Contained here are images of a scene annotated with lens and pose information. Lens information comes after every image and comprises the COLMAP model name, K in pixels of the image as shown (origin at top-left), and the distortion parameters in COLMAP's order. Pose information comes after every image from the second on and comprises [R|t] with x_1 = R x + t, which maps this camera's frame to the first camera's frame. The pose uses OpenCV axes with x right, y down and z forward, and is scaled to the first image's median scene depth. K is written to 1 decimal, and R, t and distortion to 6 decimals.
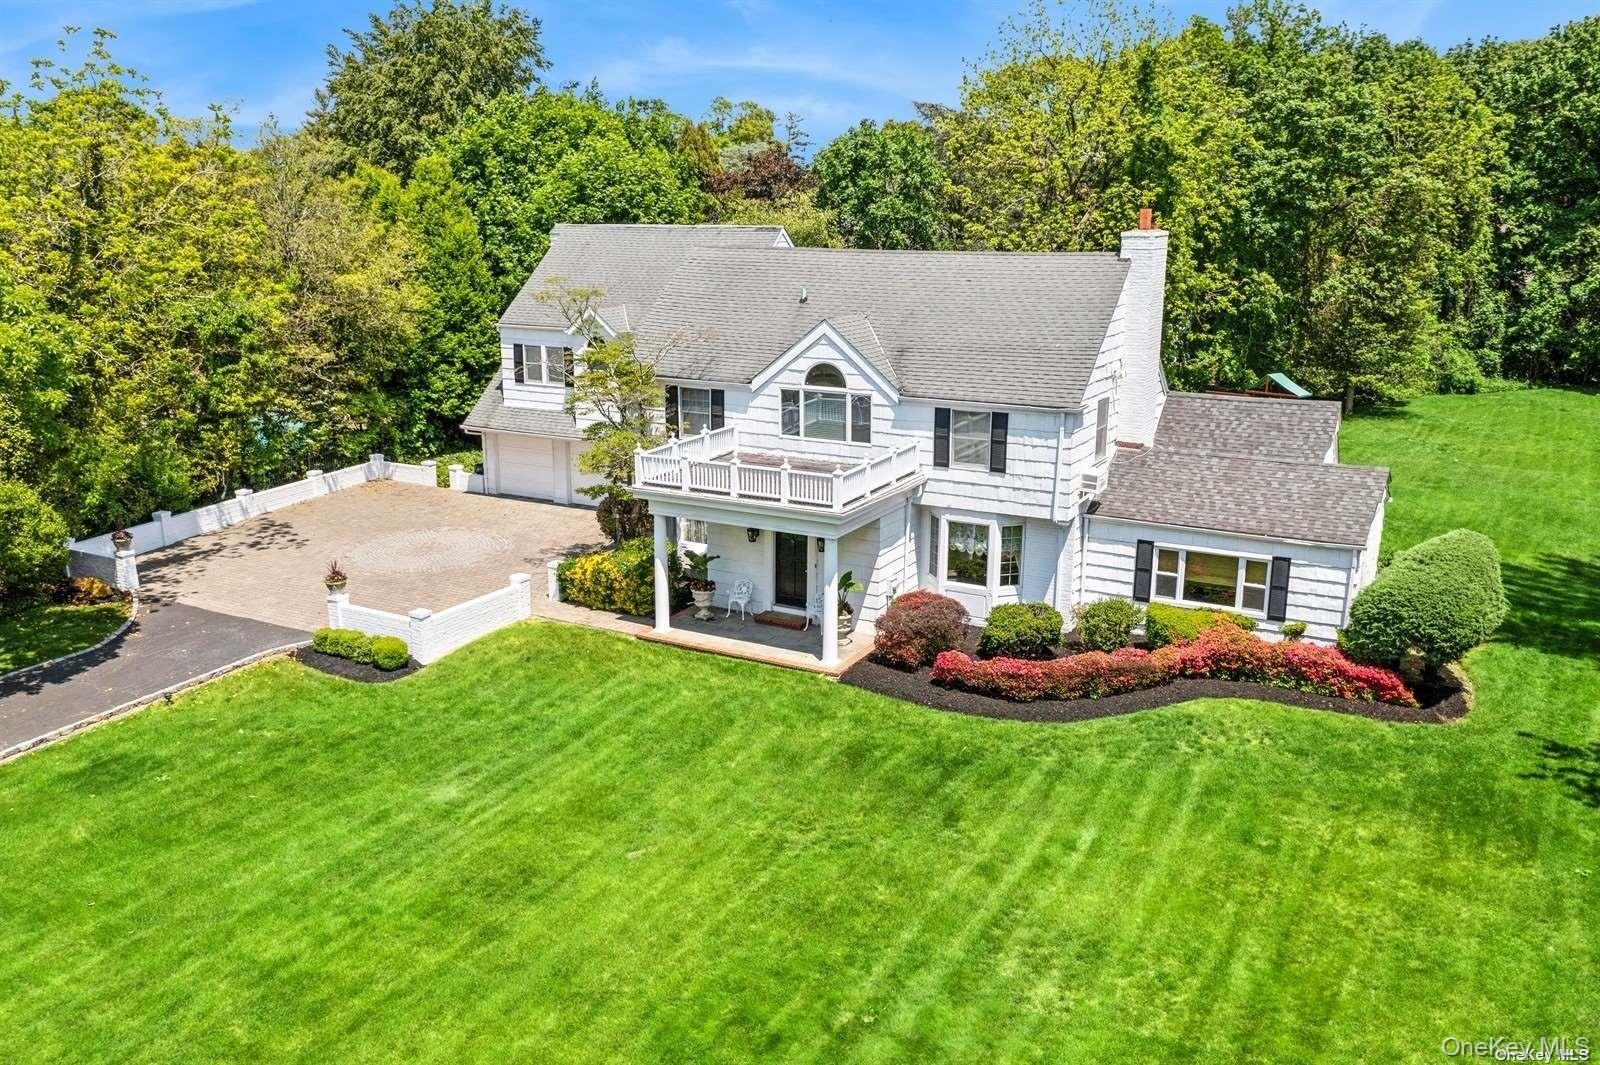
lens RADIAL K [[1299.6, 0, 801.2], [0, 1299.6, 522.0], [0, 0, 1]] dist [0.002619, -0.000877]
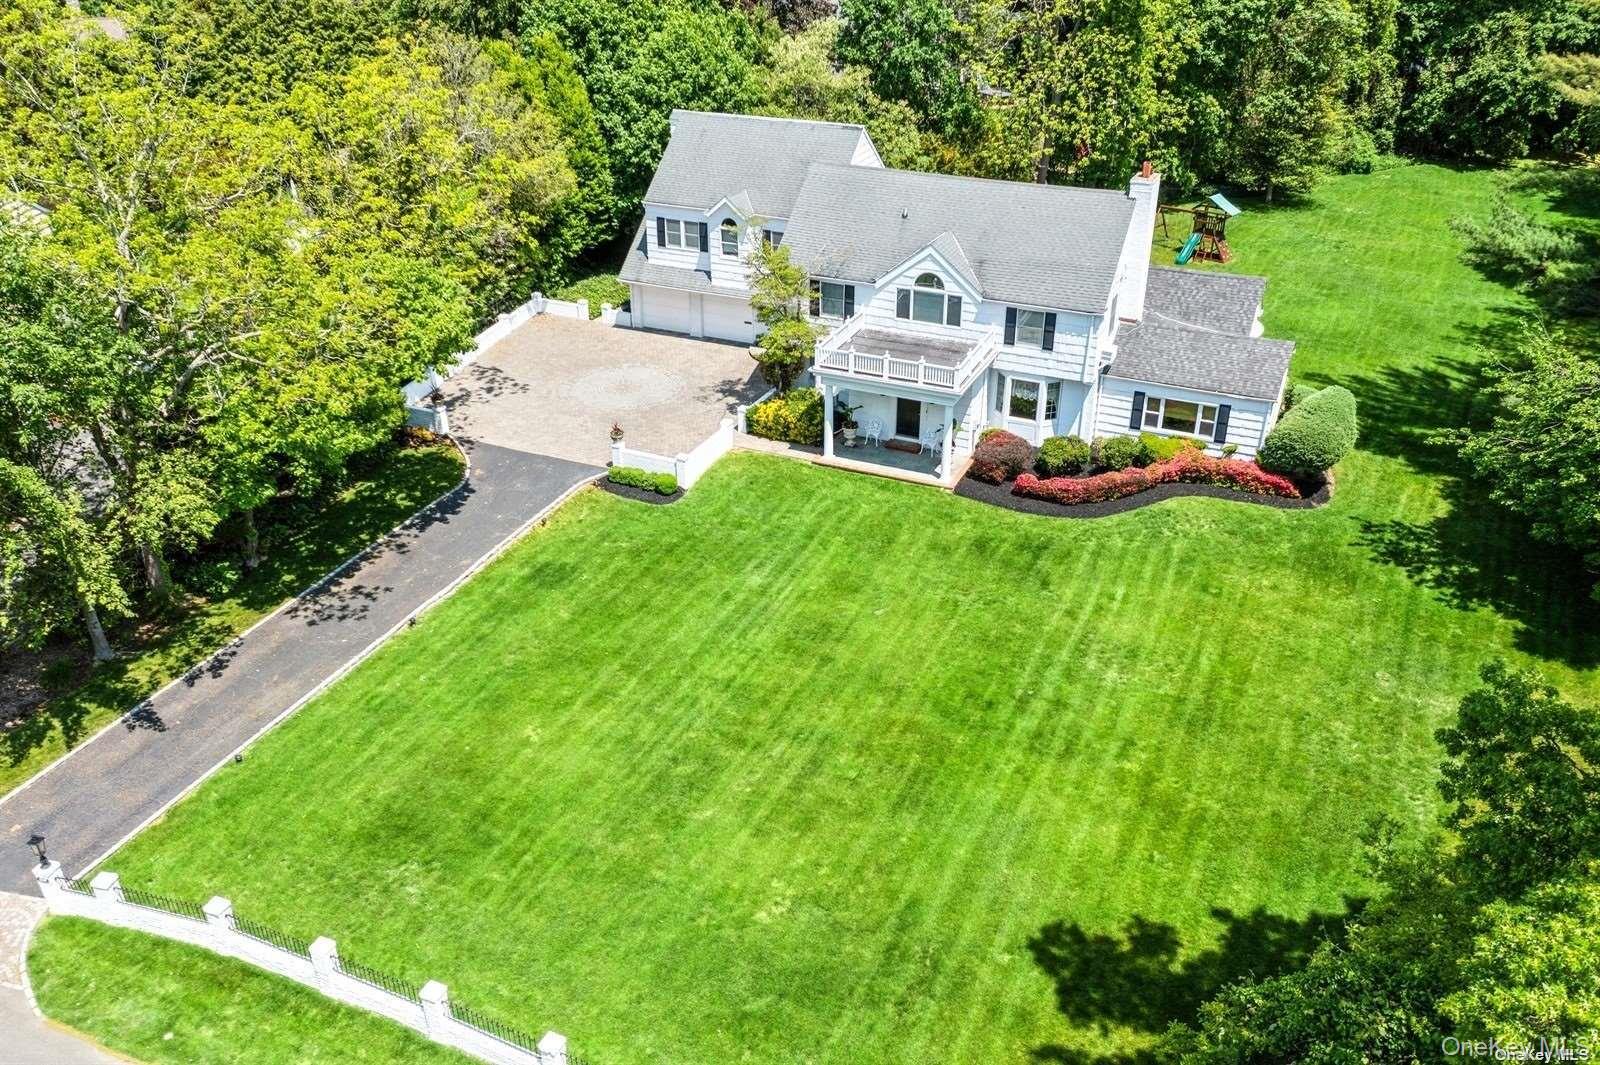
lens RADIAL K [[1299.6, 0, 797.1], [0, 1299.6, 539.1], [0, 0, 1]] dist [0.002619, -0.000877]
pose [[0.997147, -0.041563, 0.063018, -0.251482], [0.023858, 0.965508, 0.259276, -0.229320], [-0.071621, -0.257033, 0.963745, -0.521616]]
